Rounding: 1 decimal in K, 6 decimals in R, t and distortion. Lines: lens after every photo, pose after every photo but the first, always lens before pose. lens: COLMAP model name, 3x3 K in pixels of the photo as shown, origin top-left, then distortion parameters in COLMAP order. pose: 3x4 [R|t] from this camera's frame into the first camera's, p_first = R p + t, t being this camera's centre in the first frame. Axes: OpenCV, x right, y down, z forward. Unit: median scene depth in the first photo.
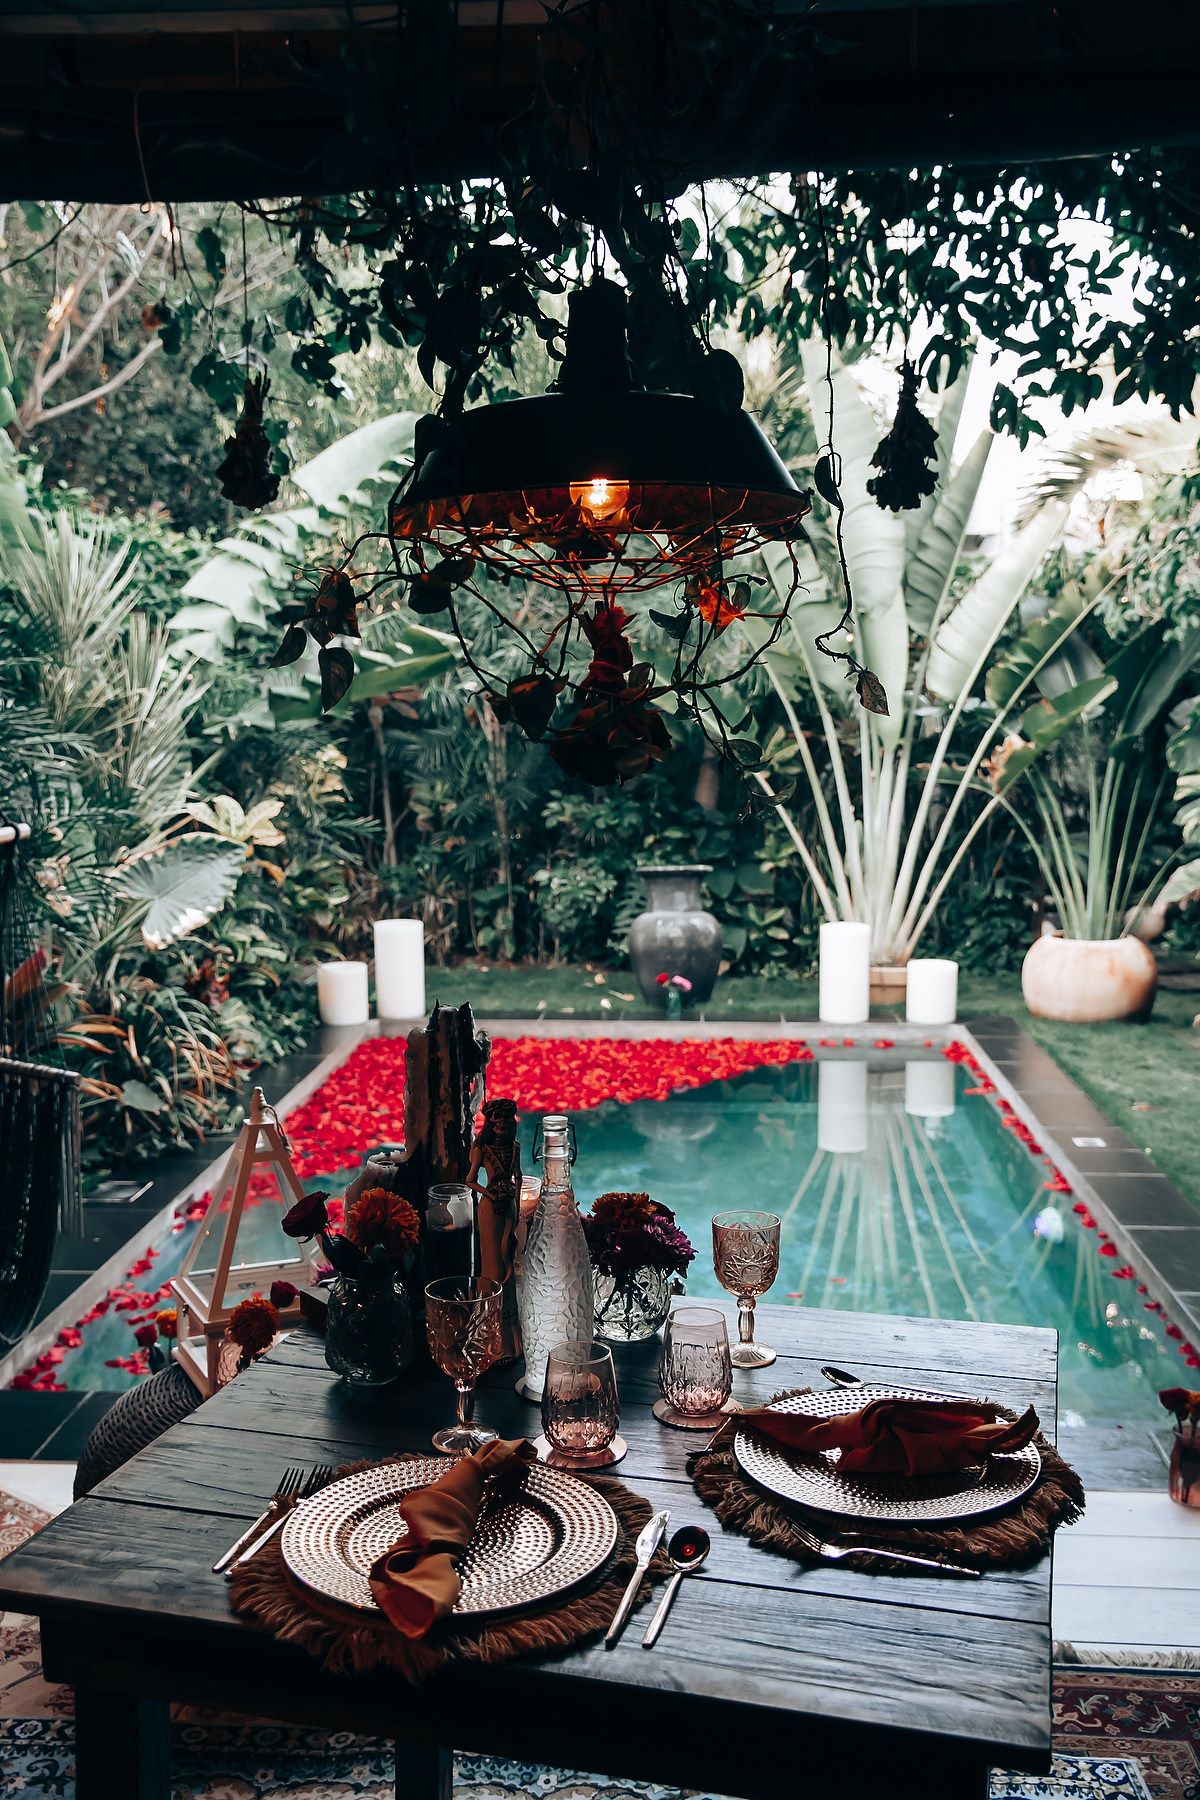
lens RADIAL K [[1750.5, 0, 591.8], [0, 1750.5, 887.4], [0, 0, 1]] dist [-0.043533, 0.123185]
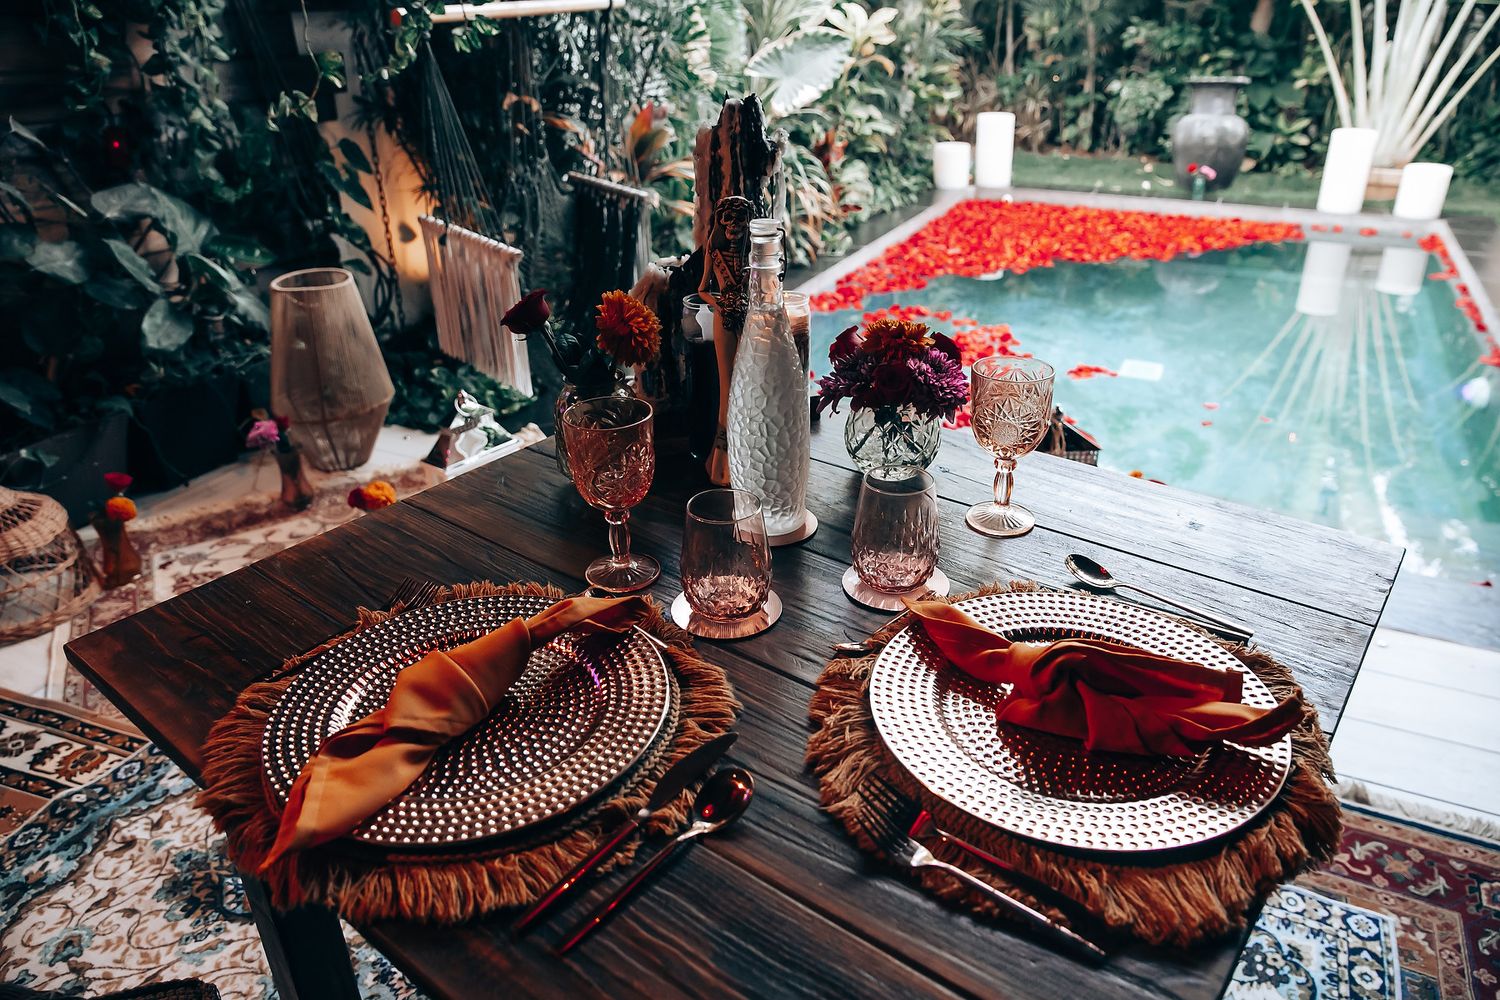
lens RADIAL K [[1014.9, 0, 756.5], [0, 1014.9, 503.1], [0, 0, 1]] dist [-0.108817, 0.077898]
pose [[0.919164, 0.161940, -0.359044, 0.054556], [-0.021745, 0.931043, 0.364261, 0.027301], [0.393274, -0.327009, 0.859303, 0.180640]]
